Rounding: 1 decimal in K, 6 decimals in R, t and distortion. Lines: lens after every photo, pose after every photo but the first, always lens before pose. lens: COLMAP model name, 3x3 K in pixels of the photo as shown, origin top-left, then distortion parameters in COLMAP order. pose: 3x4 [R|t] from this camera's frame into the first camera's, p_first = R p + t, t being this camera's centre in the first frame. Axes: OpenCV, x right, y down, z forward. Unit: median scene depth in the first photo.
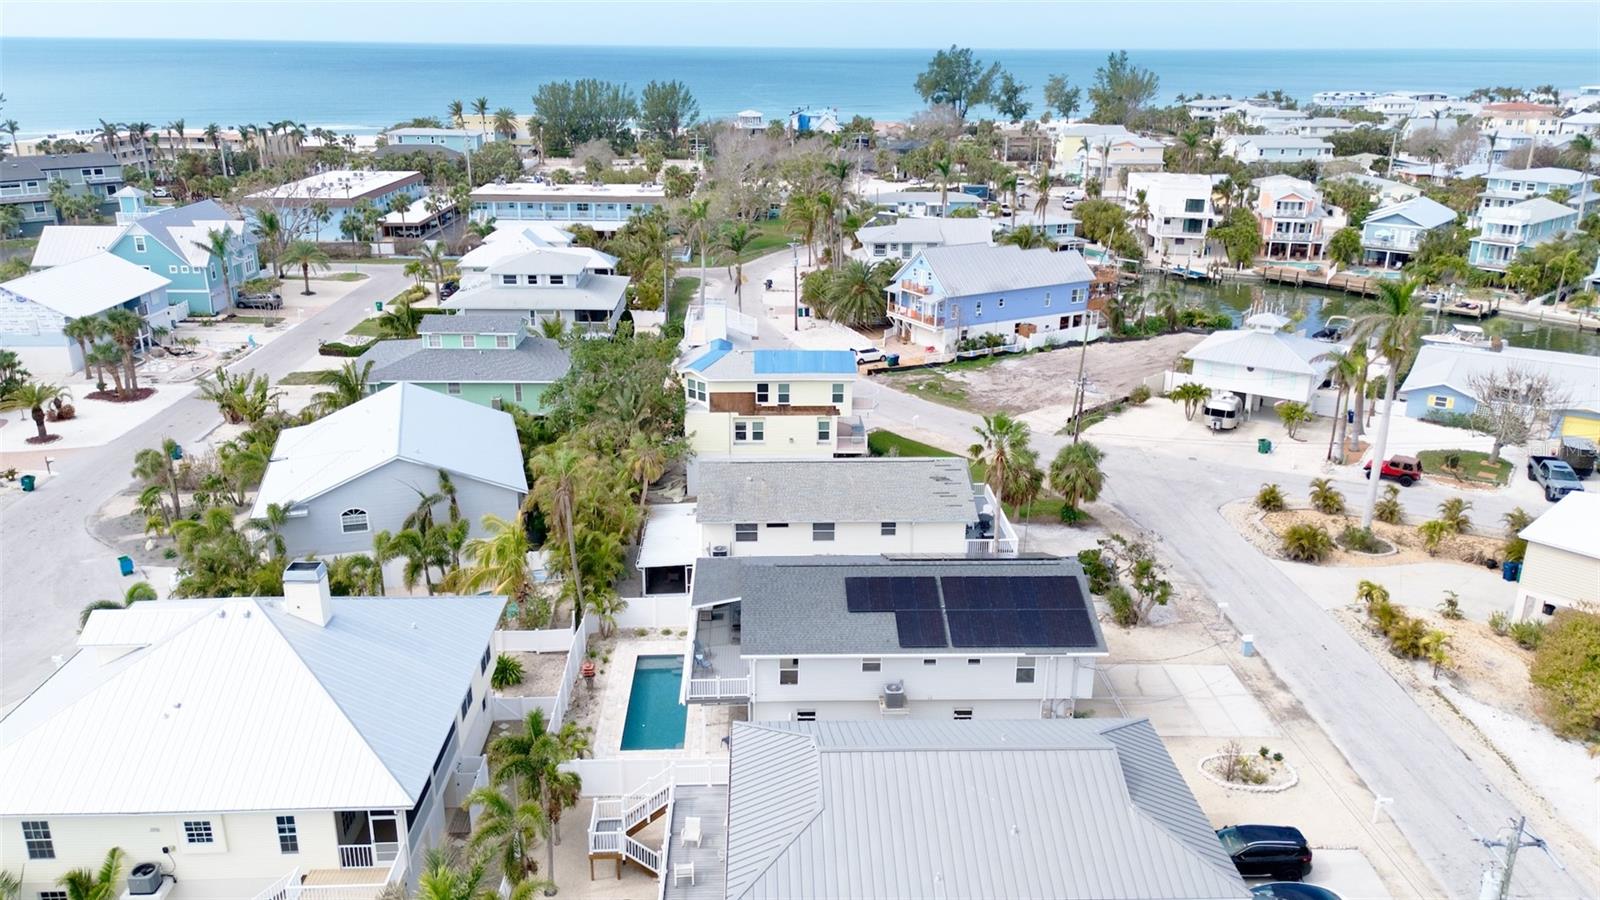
lens RADIAL K [[1188.3, 0, 800.0], [0, 1188.3, 450.0], [0, 0, 1]] dist [0.002176, 0.000992]
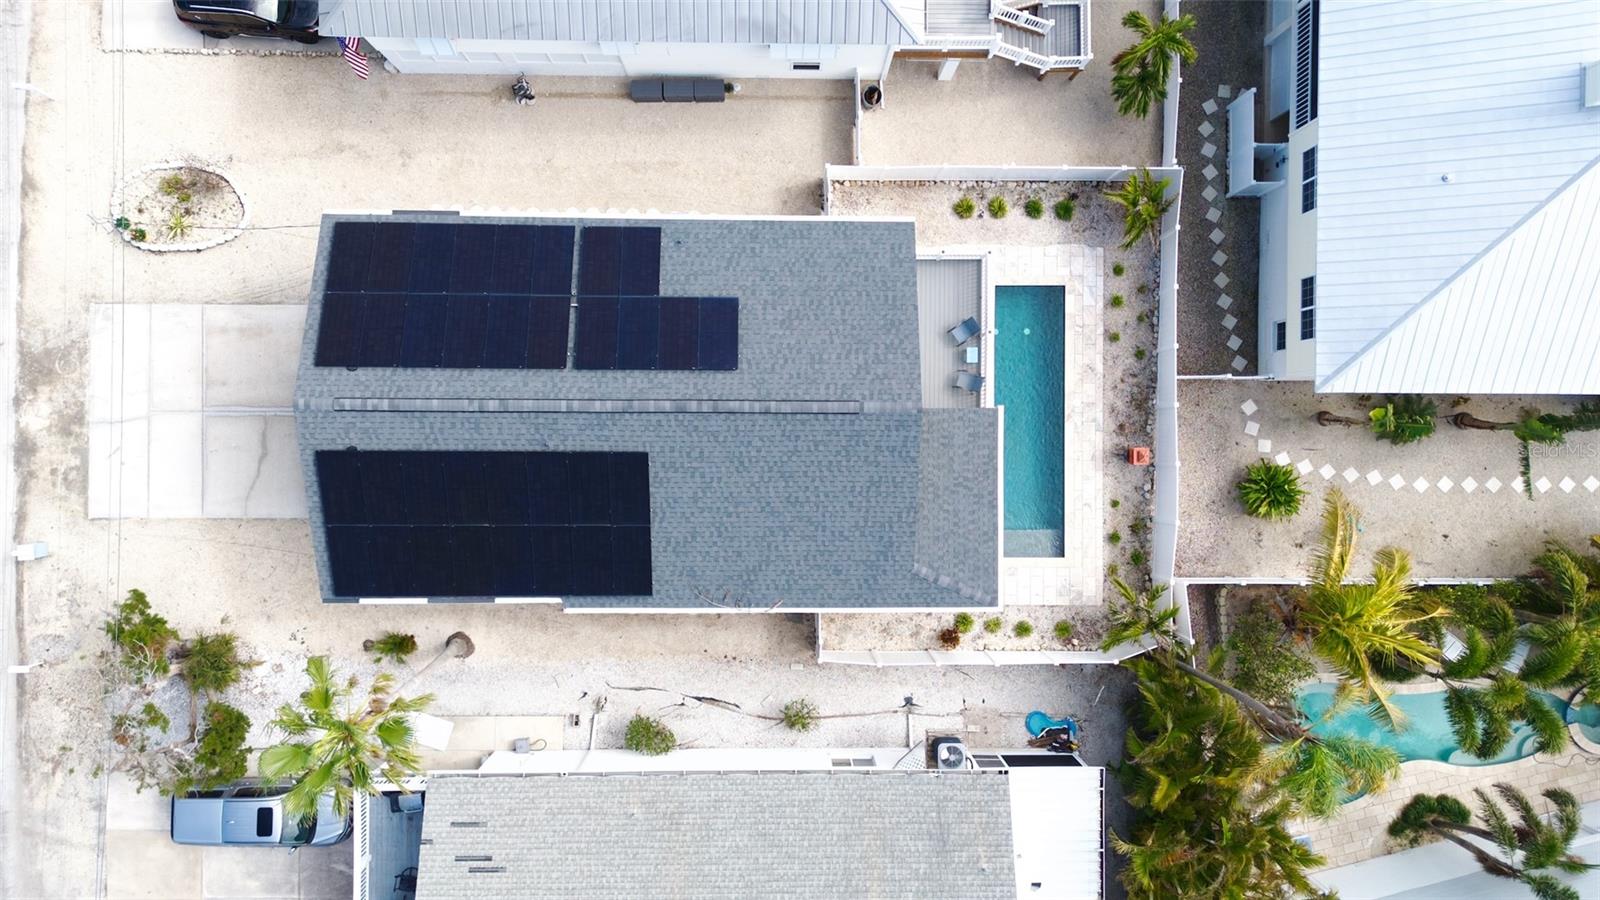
lens RADIAL K [[1188.3, 0, 800.0], [0, 1188.3, 450.0], [0, 0, 1]] dist [0.002176, 0.000992]
pose [[-0.999272, -0.023903, -0.029719, 0.022186], [-0.020251, -0.327744, 0.944549, -0.402748], [-0.032318, 0.944464, 0.327022, 0.759831]]
